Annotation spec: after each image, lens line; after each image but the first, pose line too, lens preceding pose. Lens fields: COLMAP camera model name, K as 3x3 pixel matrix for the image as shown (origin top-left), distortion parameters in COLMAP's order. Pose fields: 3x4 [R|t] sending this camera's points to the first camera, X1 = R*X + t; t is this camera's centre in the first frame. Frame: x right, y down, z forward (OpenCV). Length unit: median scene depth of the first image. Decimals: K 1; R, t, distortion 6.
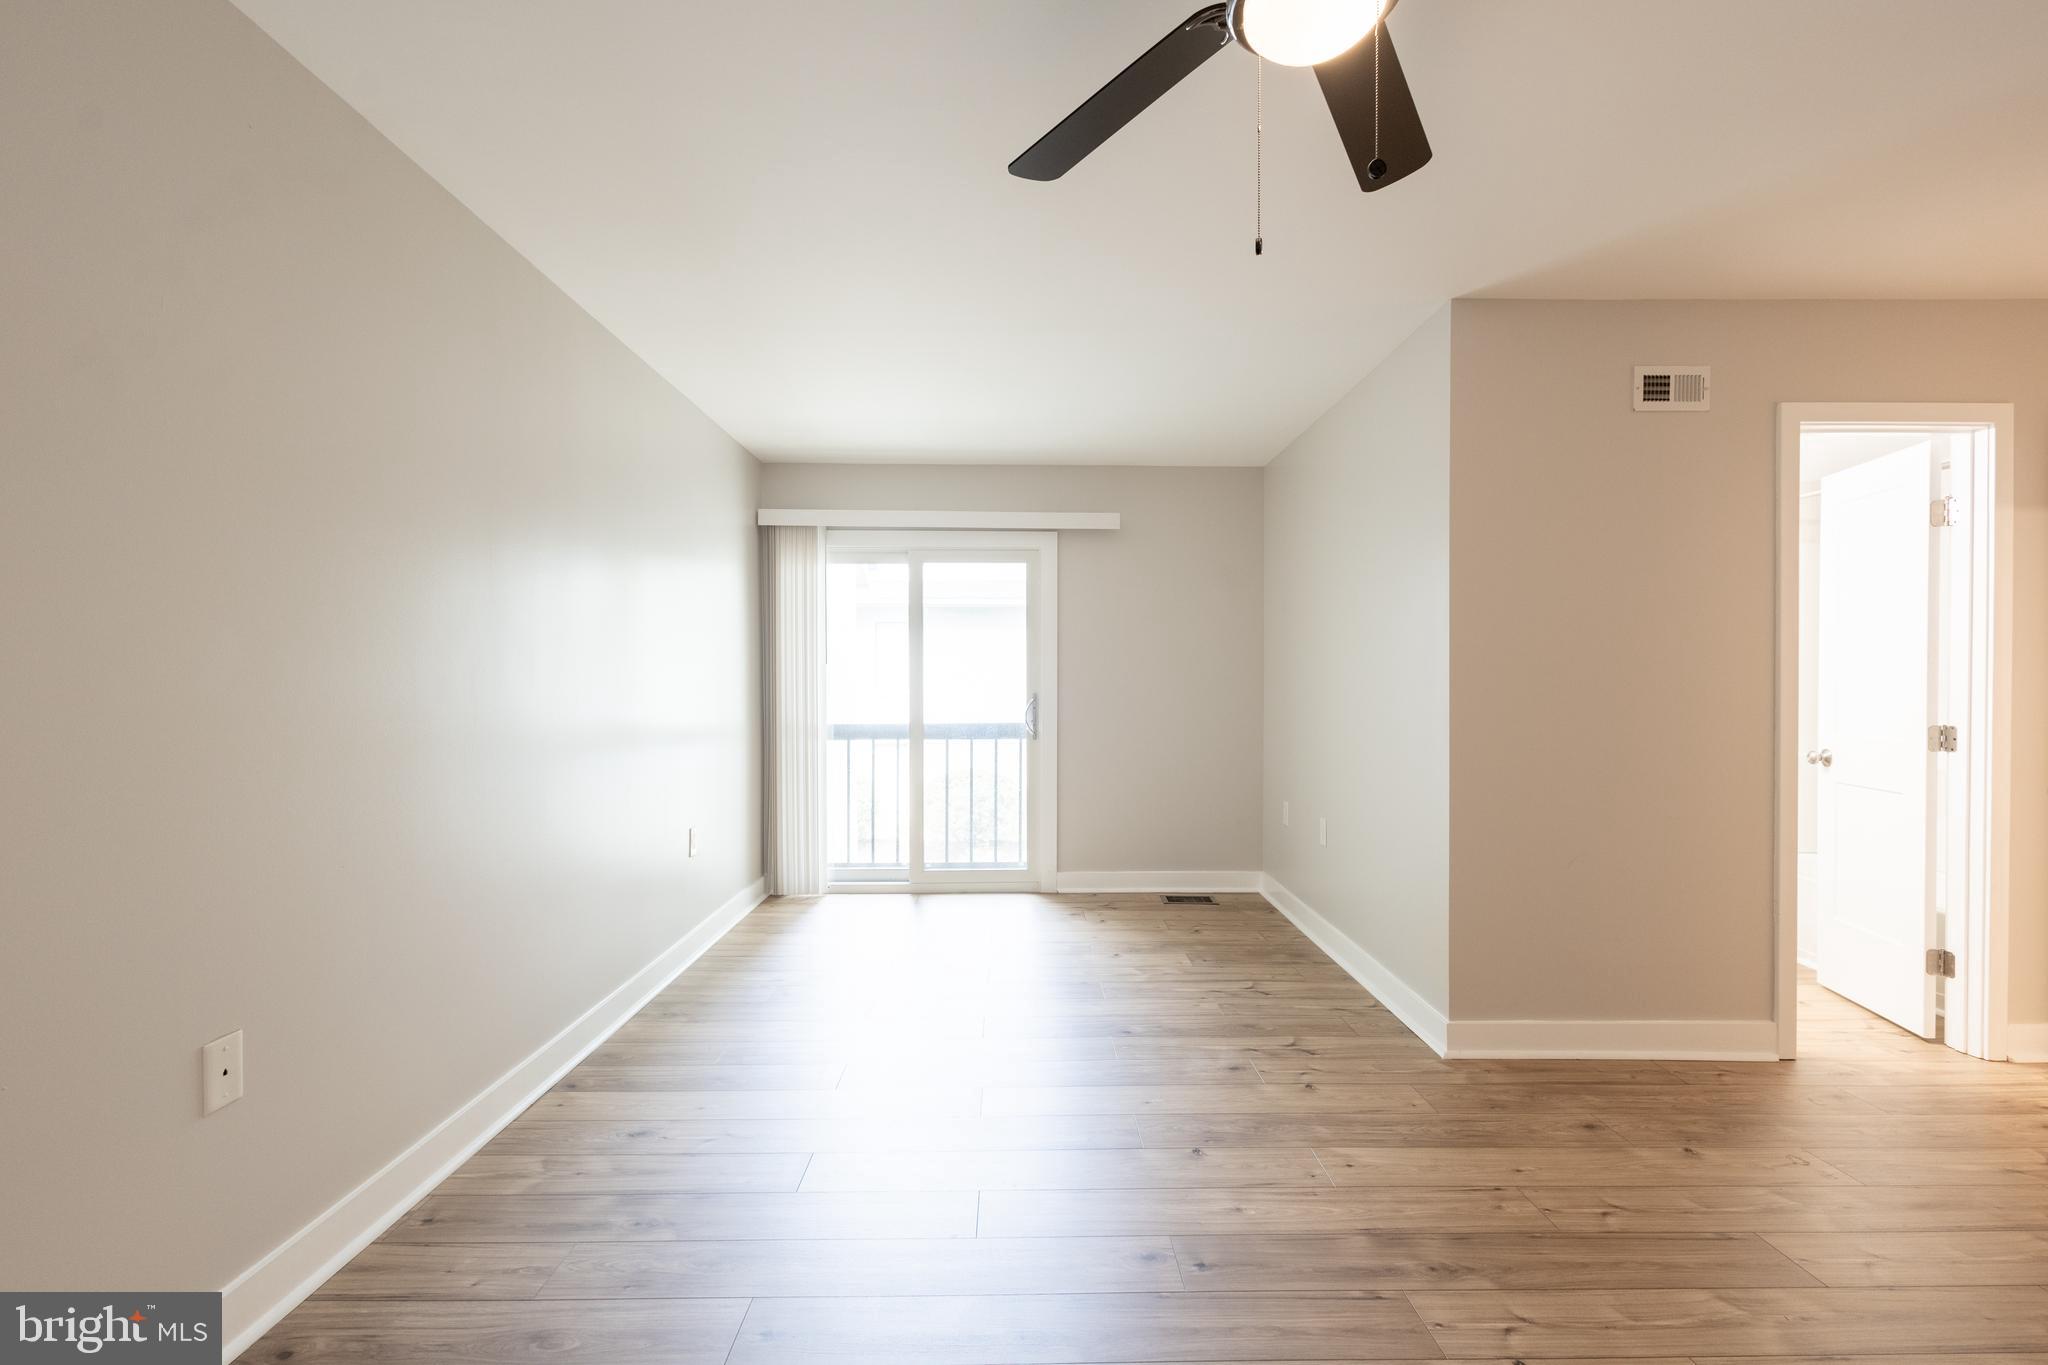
lens RADIAL K [[944.0, 0, 1031.1], [0, 944.0, 689.6], [0, 0, 1]] dist [0.010998, 0.000214]
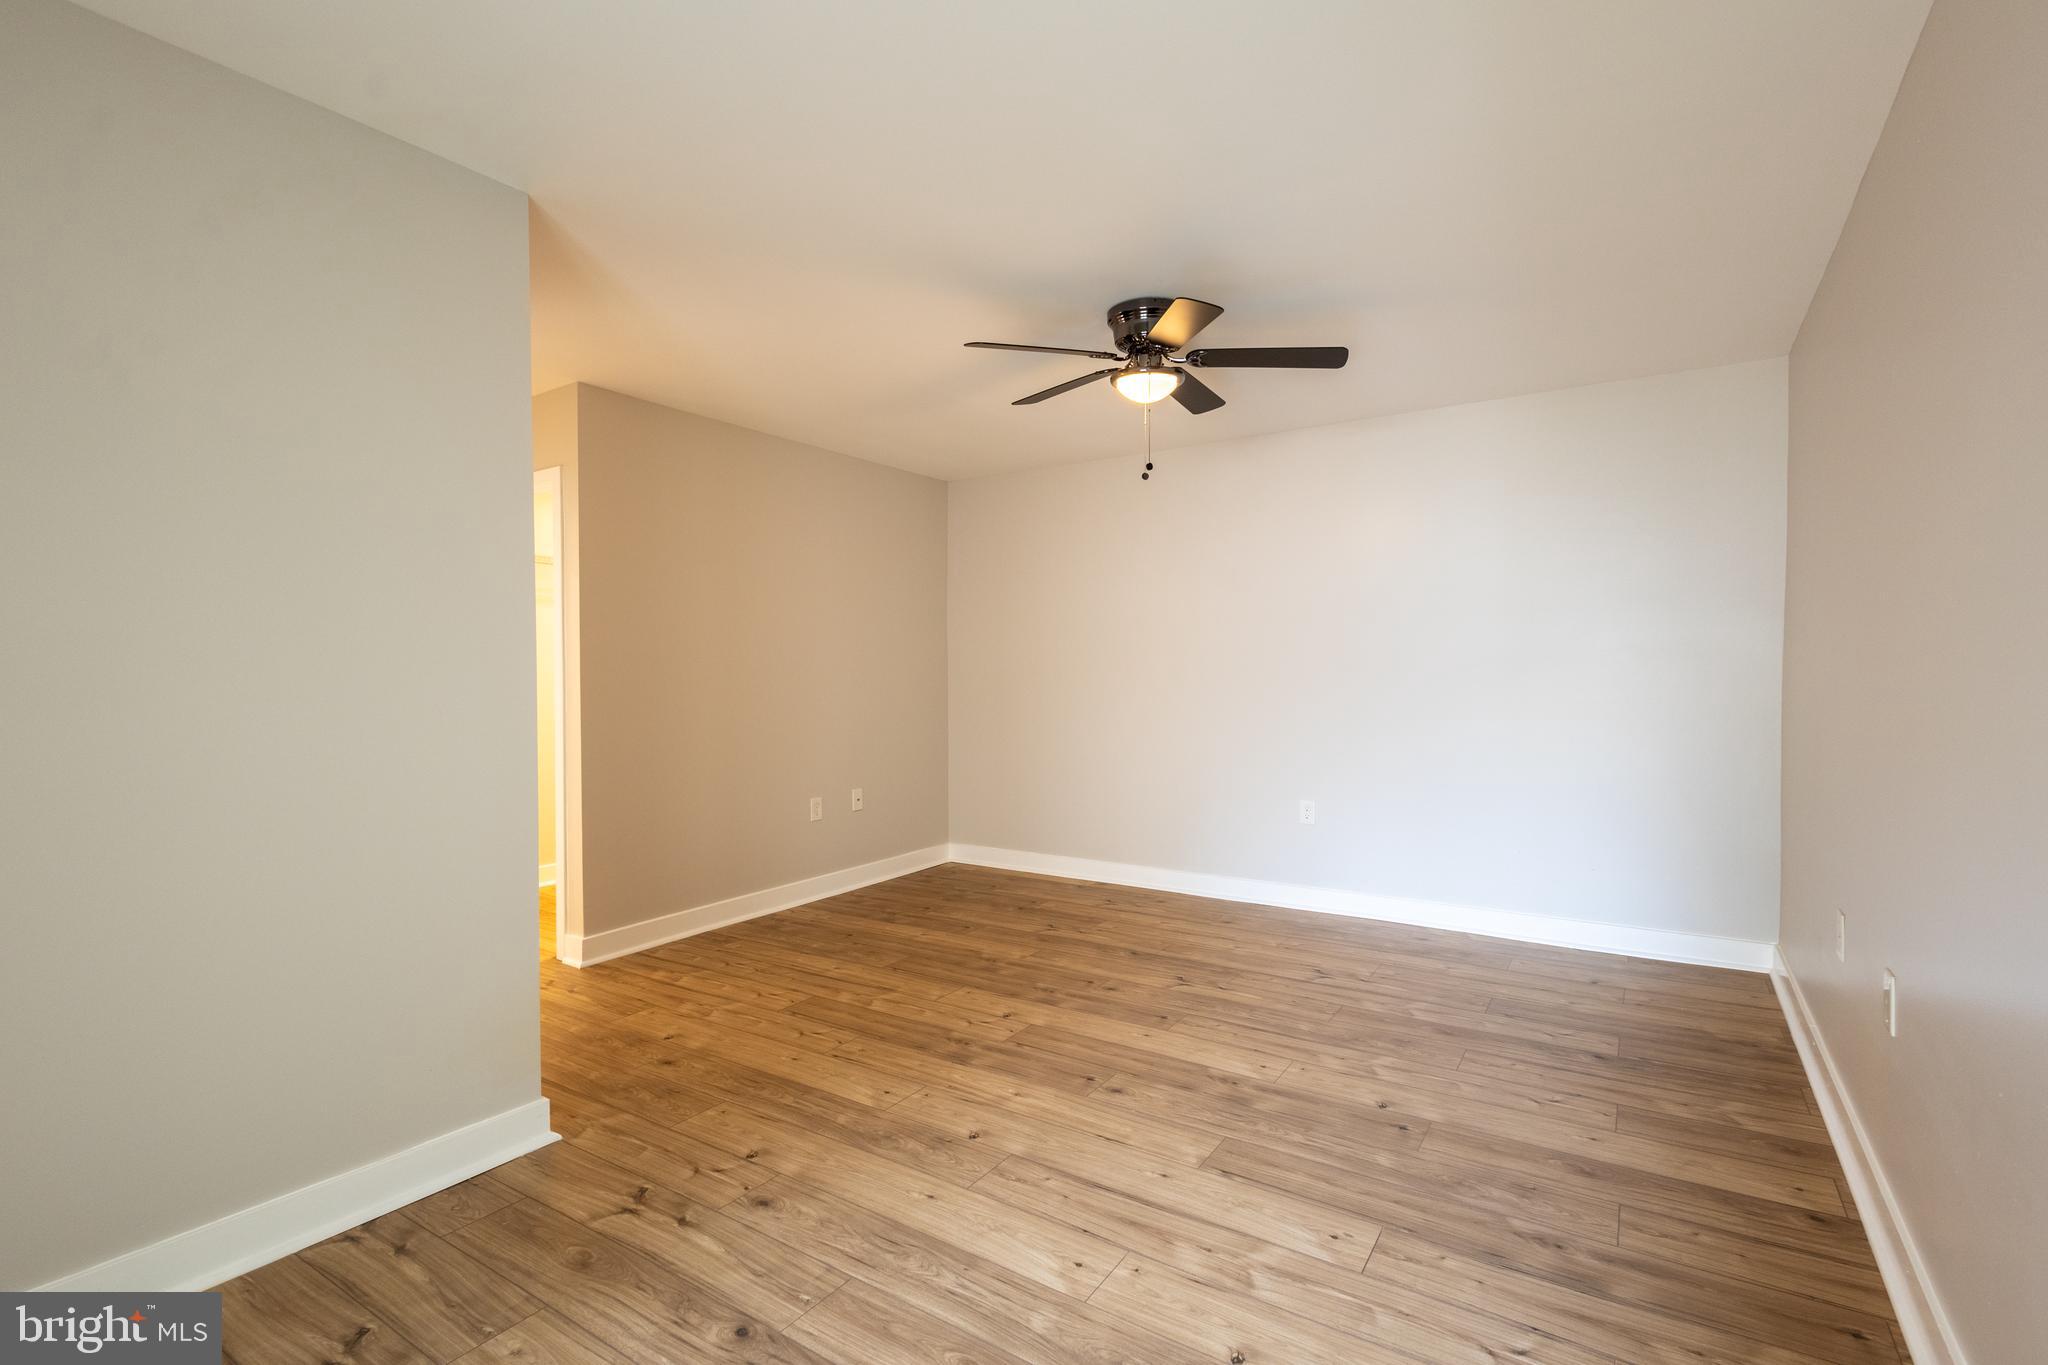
lens RADIAL K [[940.8, 0, 1019.2], [0, 940.8, 683.9], [0, 0, 1]] dist [0.009118, -0.000184]
pose [[-0.821229, -0.000506, 0.570599, -0.350306], [0.009346, 0.999854, 0.014339, -0.010912], [-0.570522, 0.017108, -0.821104, 1.417632]]
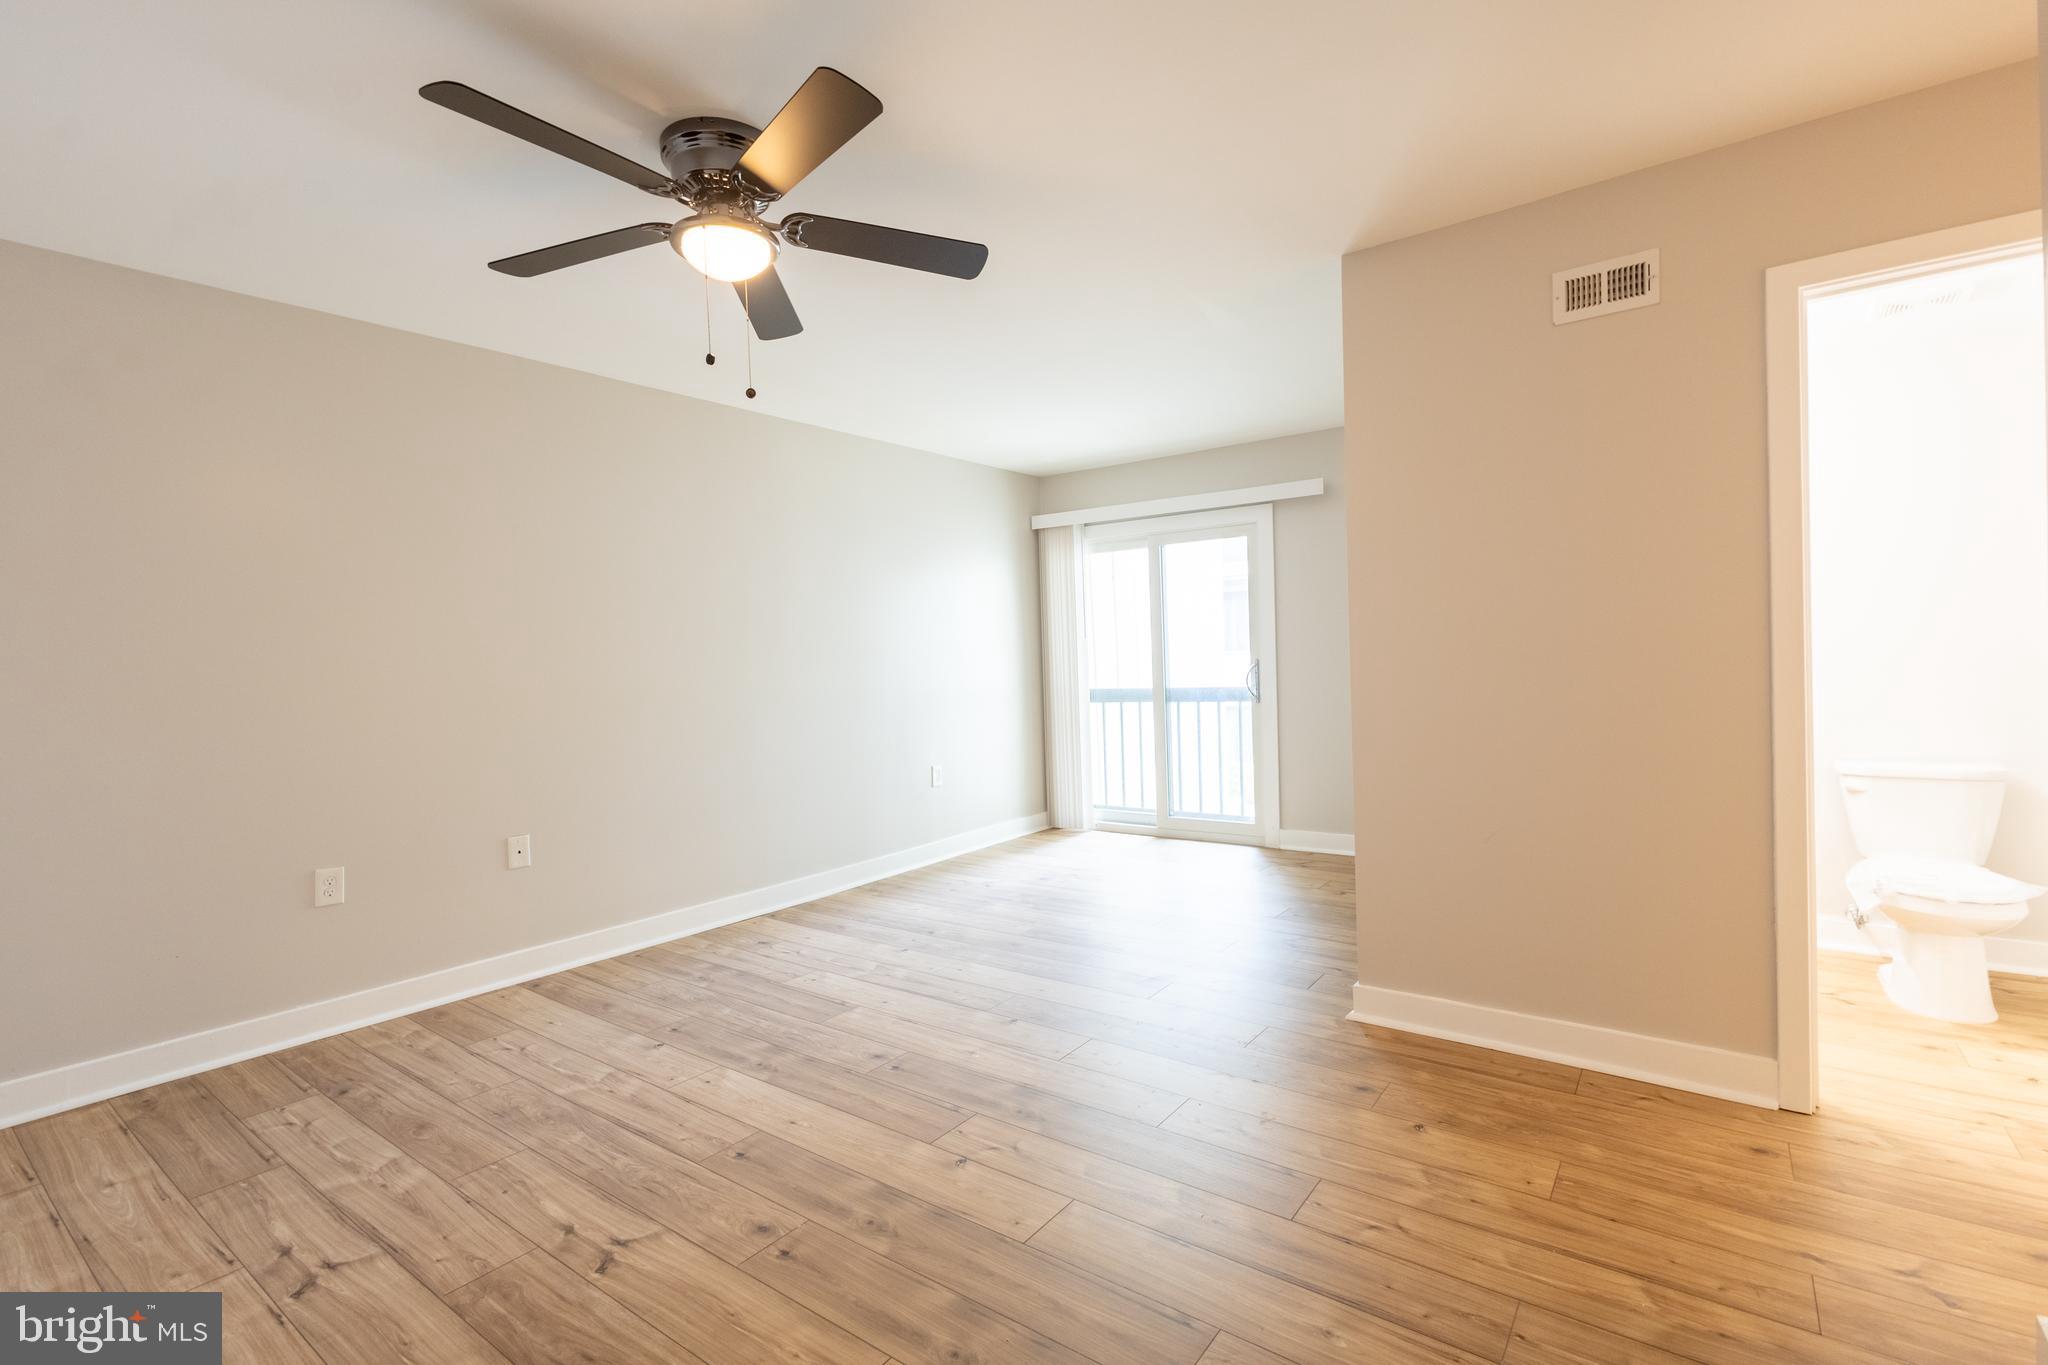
lens RADIAL K [[940.8, 0, 1019.2], [0, 940.8, 683.9], [0, 0, 1]] dist [0.009118, -0.000184]
pose [[0.788570, -0.009554, -0.614871, 0.769160], [0.030415, 0.999262, 0.023480, -0.001296], [0.614193, -0.037217, 0.788278, 0.006222]]
